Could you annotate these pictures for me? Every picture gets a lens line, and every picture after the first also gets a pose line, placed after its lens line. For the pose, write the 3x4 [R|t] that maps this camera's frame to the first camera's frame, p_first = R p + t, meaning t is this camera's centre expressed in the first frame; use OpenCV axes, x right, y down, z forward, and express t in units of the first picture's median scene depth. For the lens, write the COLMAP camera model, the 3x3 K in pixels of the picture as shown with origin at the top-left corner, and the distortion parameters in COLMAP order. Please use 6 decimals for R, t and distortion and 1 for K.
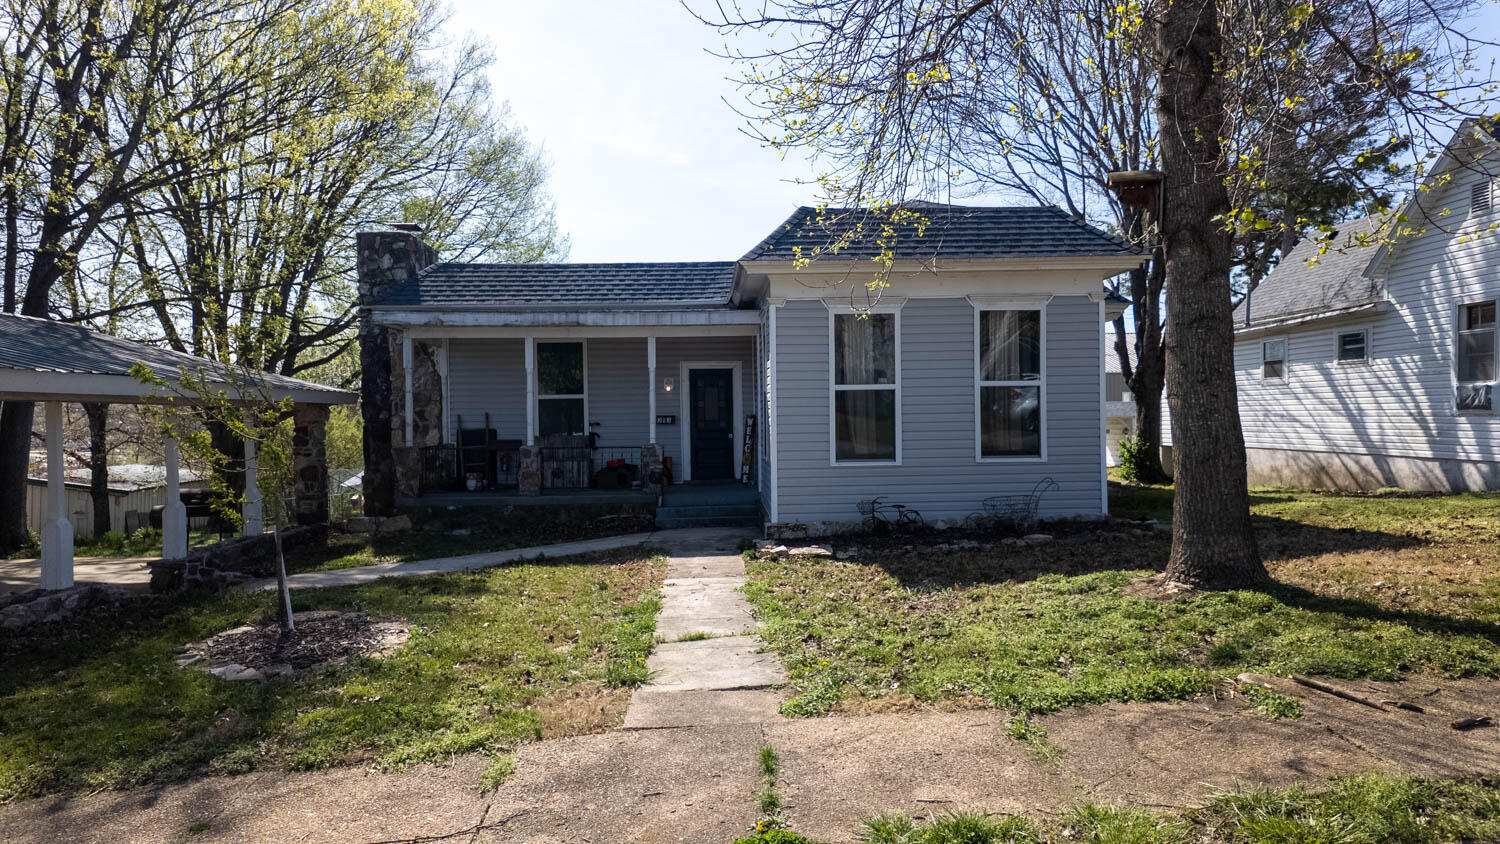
lens RADIAL K [[778.2, 0, 715.7], [0, 778.2, 408.7], [0, 0, 1]] dist [0.025518, -0.024648]
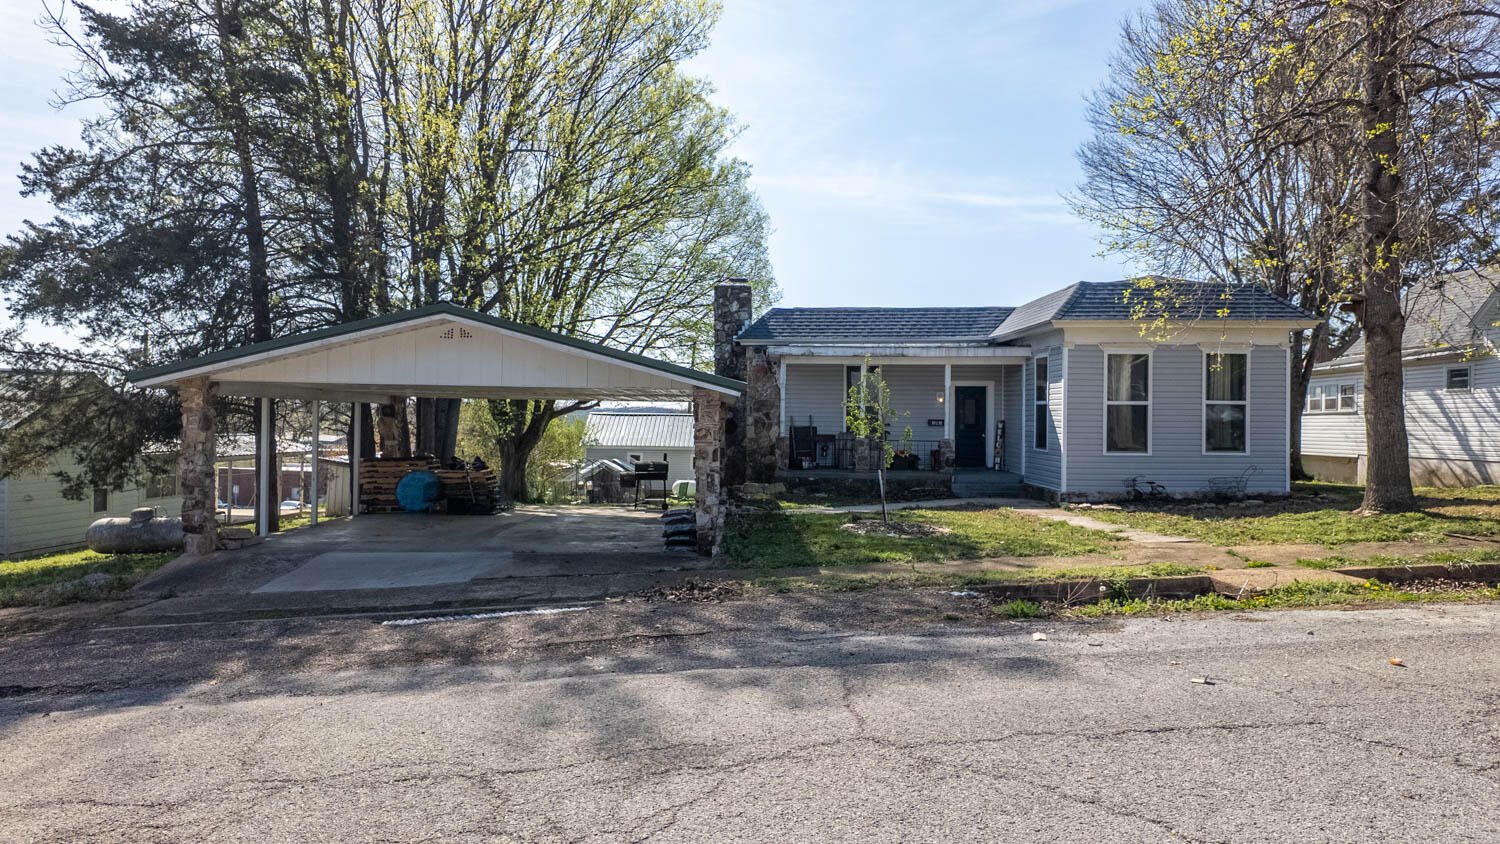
lens RADIAL K [[778.2, 0, 745.1], [0, 778.2, 411.0], [0, 0, 1]] dist [0.025518, -0.024648]
pose [[0.998523, 0.021313, -0.049968, -0.381103], [-0.021626, 0.999750, -0.005748, 0.009919], [0.049833, 0.006820, 0.998734, -0.445335]]
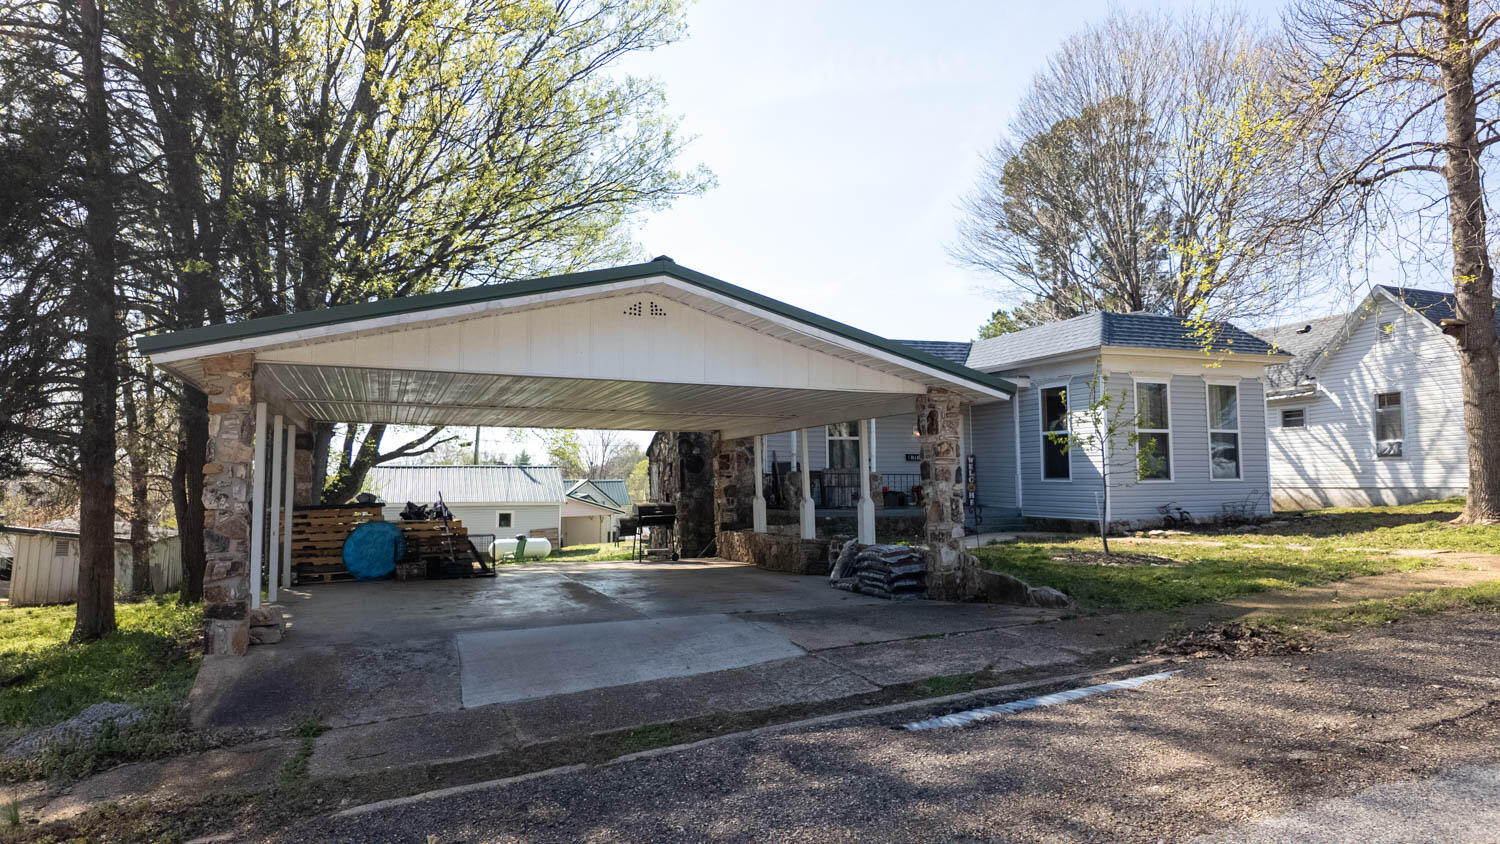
lens RADIAL K [[778.2, 0, 700.7], [0, 778.2, 419.0], [0, 0, 1]] dist [0.025518, -0.024648]
pose [[0.960367, 0.029505, 0.277172, -0.885310], [-0.008322, 0.996974, -0.077292, 0.061580], [-0.278614, 0.071922, 0.957706, -0.187801]]
